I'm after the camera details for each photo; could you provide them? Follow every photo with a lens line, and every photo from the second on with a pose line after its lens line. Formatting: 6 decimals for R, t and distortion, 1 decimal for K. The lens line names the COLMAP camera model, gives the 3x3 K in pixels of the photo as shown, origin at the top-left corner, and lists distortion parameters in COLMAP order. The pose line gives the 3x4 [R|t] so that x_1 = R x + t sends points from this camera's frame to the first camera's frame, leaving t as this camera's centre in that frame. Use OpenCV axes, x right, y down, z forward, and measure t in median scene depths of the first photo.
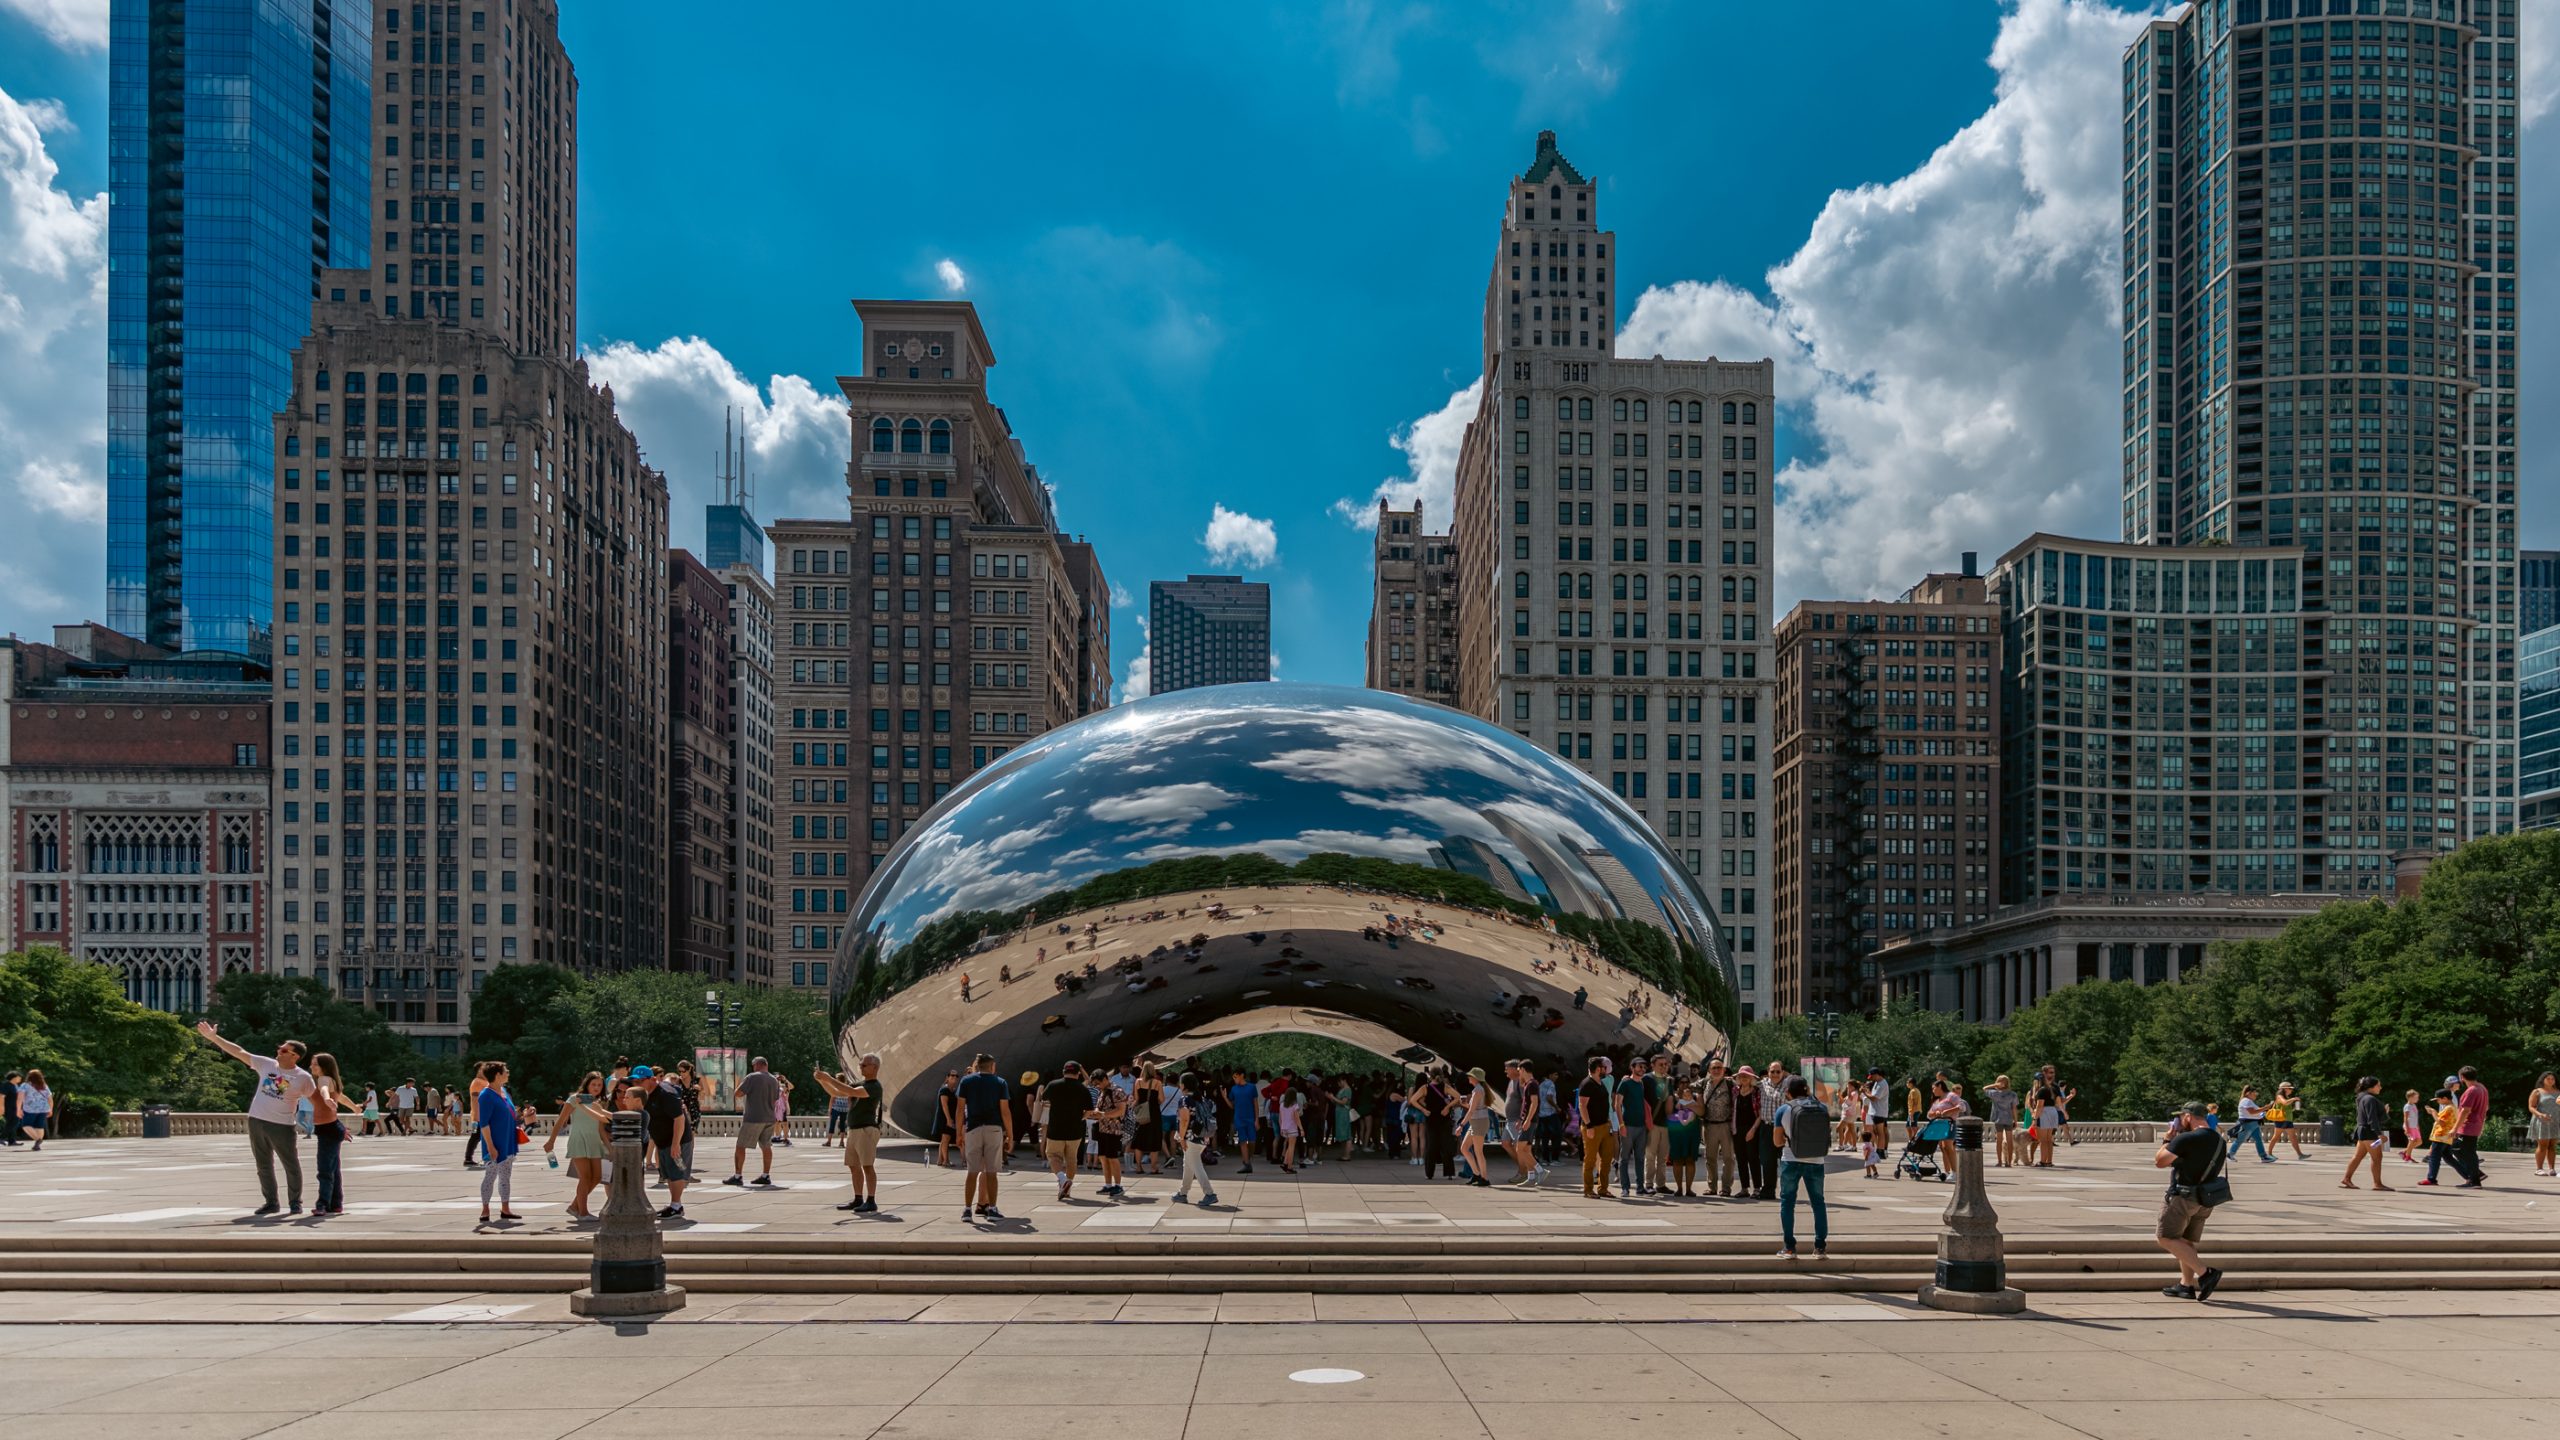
lens RADIAL K [[2198.3, 0, 1280.0], [0, 2198.3, 720.0], [0, 0, 1]] dist [-0.001201, 0.010817]
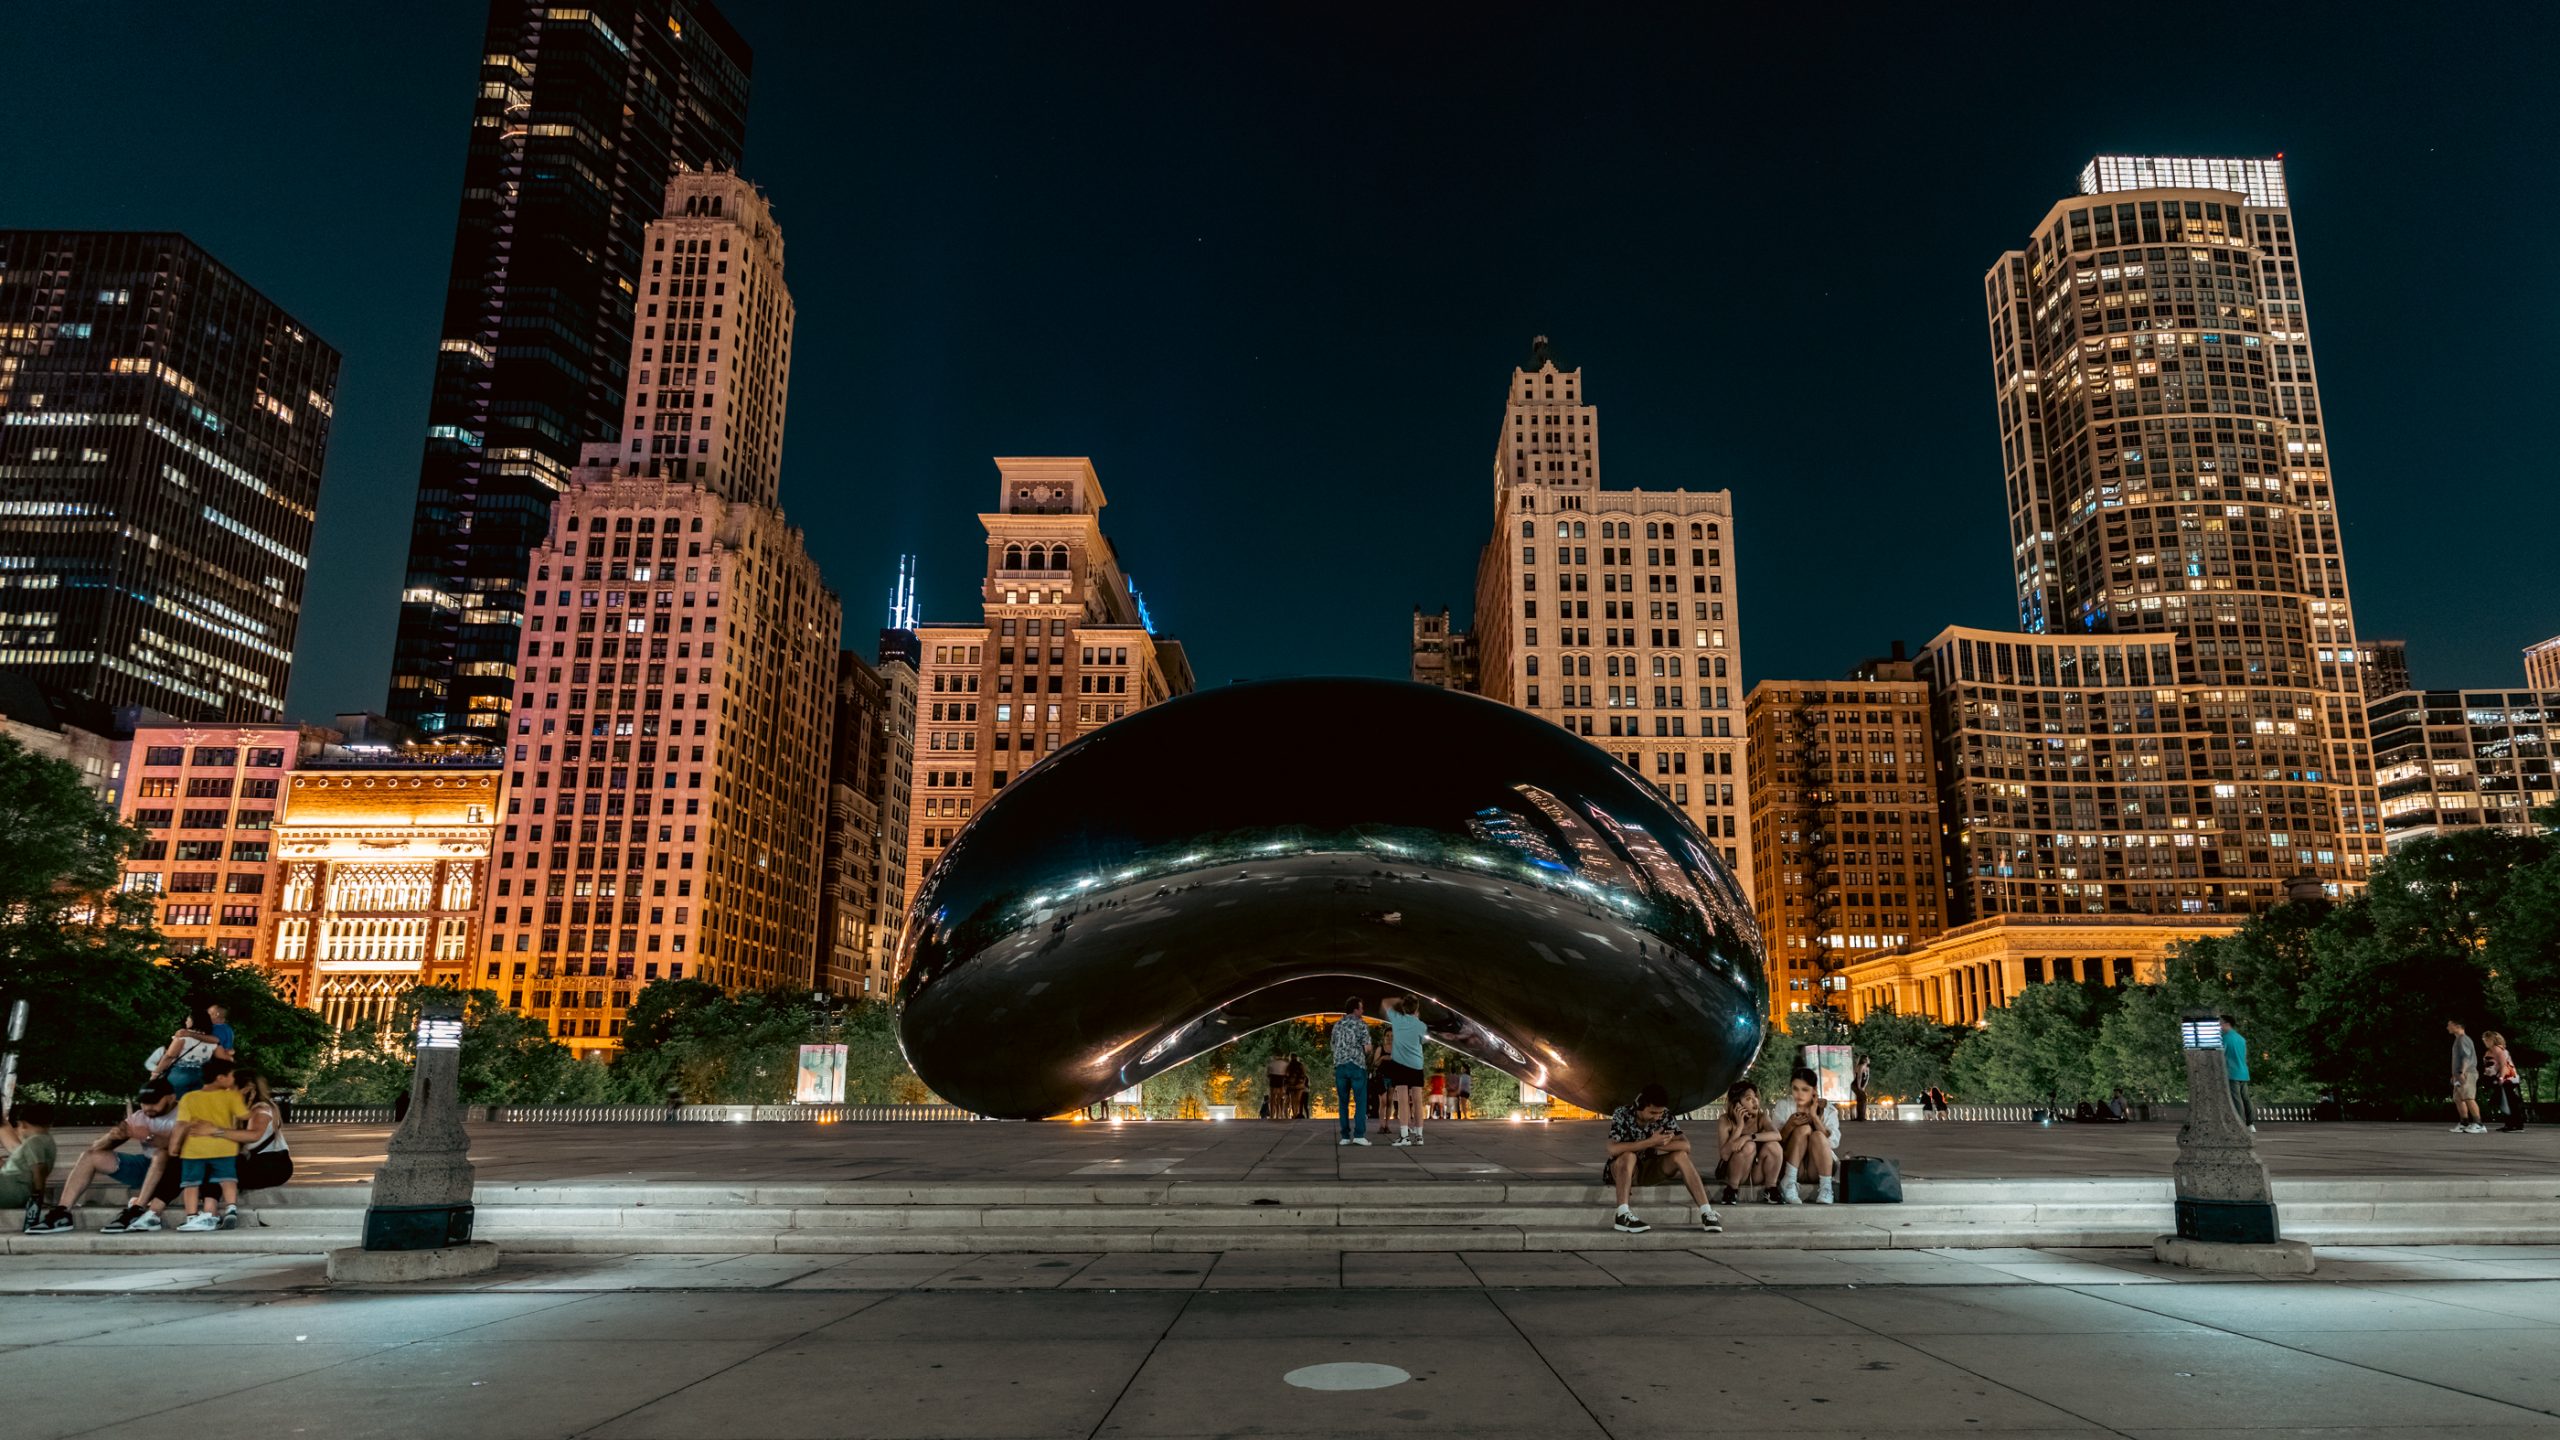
lens RADIAL K [[1879.2, 0, 1280.0], [0, 1879.2, 720.0], [0, 0, 1]] dist [-0.003830, 0.006919]
pose [[0.999647, 0.003550, -0.026338, -0.001082], [-0.010550, 0.962614, -0.270670, 0.243799], [0.024393, 0.270853, 0.962312, 0.001864]]
